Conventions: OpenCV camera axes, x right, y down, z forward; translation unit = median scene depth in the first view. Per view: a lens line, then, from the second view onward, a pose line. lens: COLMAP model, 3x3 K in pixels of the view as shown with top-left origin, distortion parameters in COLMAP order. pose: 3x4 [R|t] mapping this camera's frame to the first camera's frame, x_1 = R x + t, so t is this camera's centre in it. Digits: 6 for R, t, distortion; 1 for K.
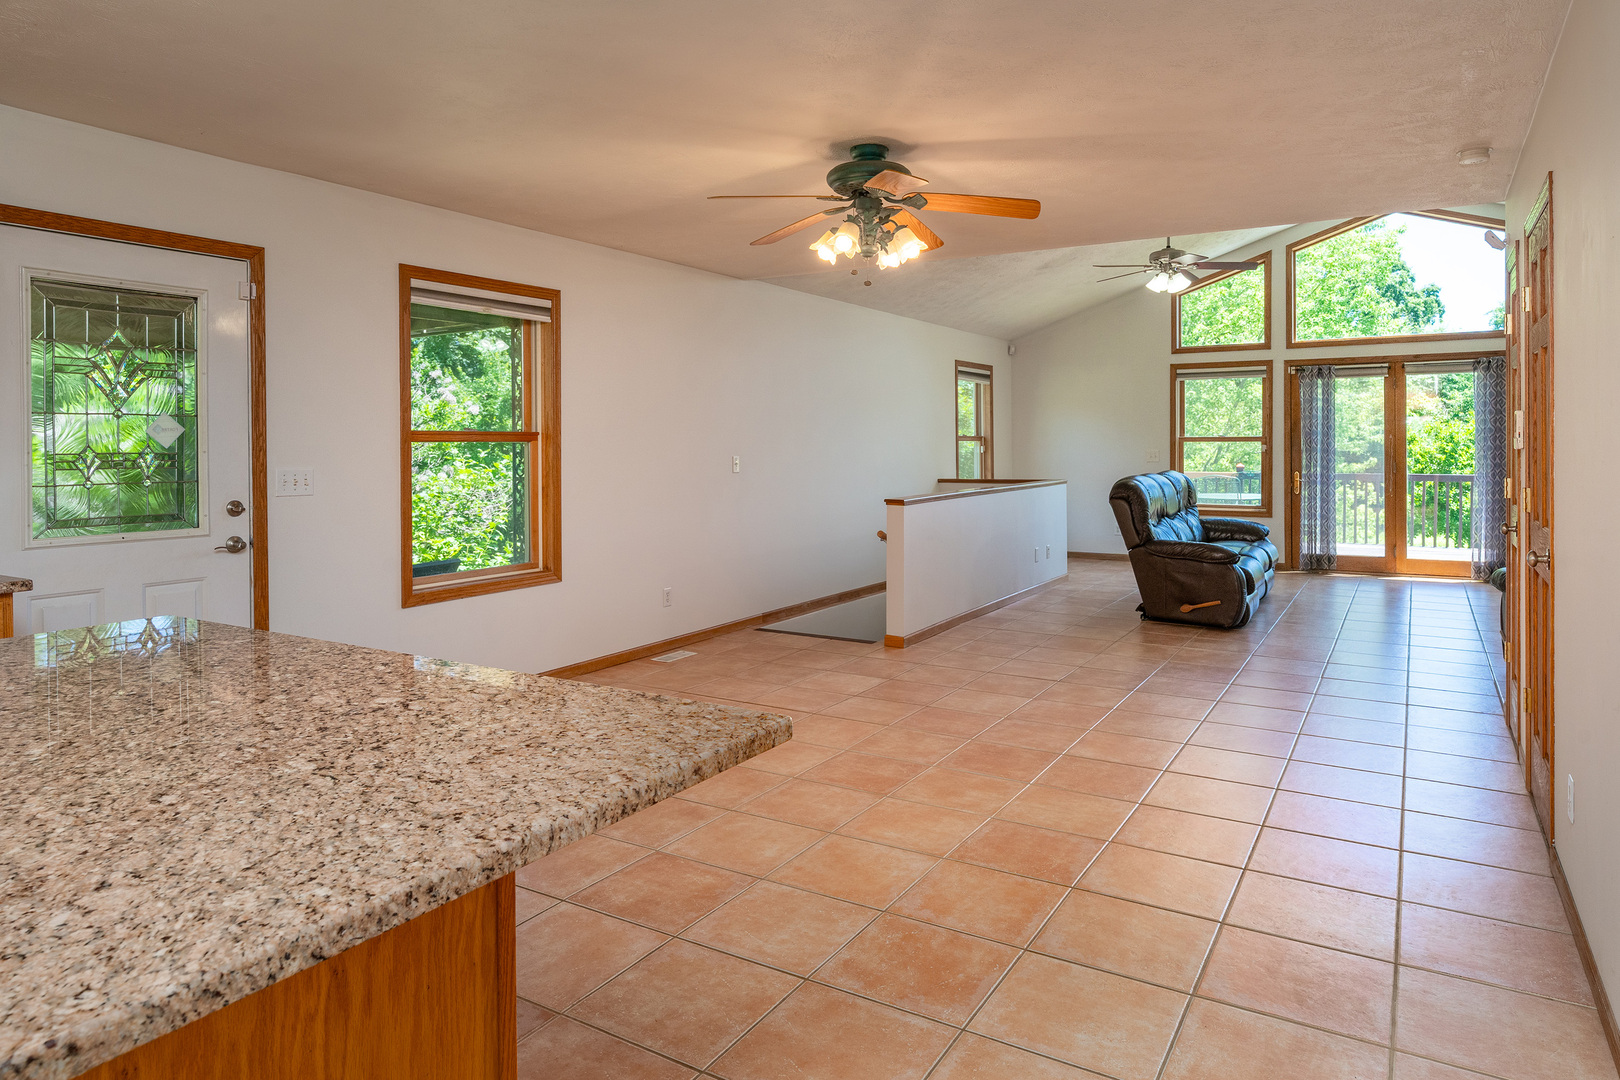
lens RADIAL K [[982.8, 0, 807.5], [0, 982.8, 451.6], [0, 0, 1]] dist [-0.004633, -0.000507]
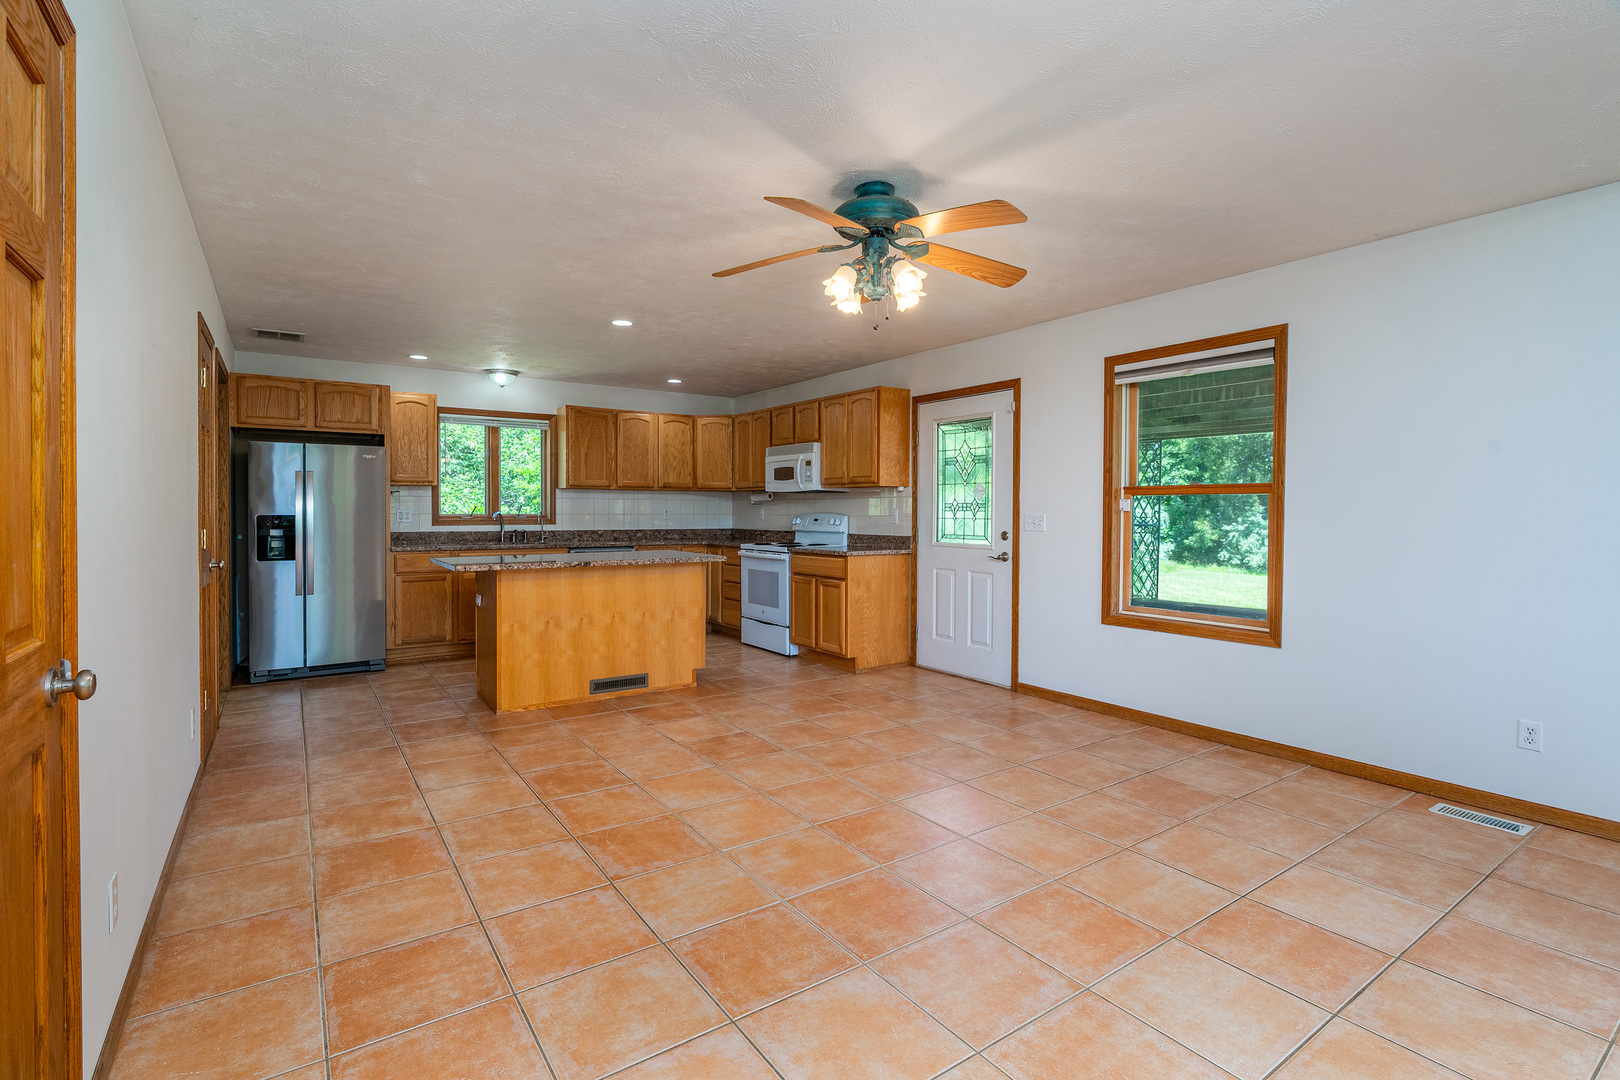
lens RADIAL K [[765.6, 0, 820.0], [0, 765.6, 512.7], [0, 0, 1]] dist [-0.004941, -0.000110]
pose [[-0.392051, 0.009955, -0.919889, 0.900592], [-0.006201, 0.999890, 0.013464, 0.002190], [0.919922, 0.010983, -0.391947, 1.429265]]
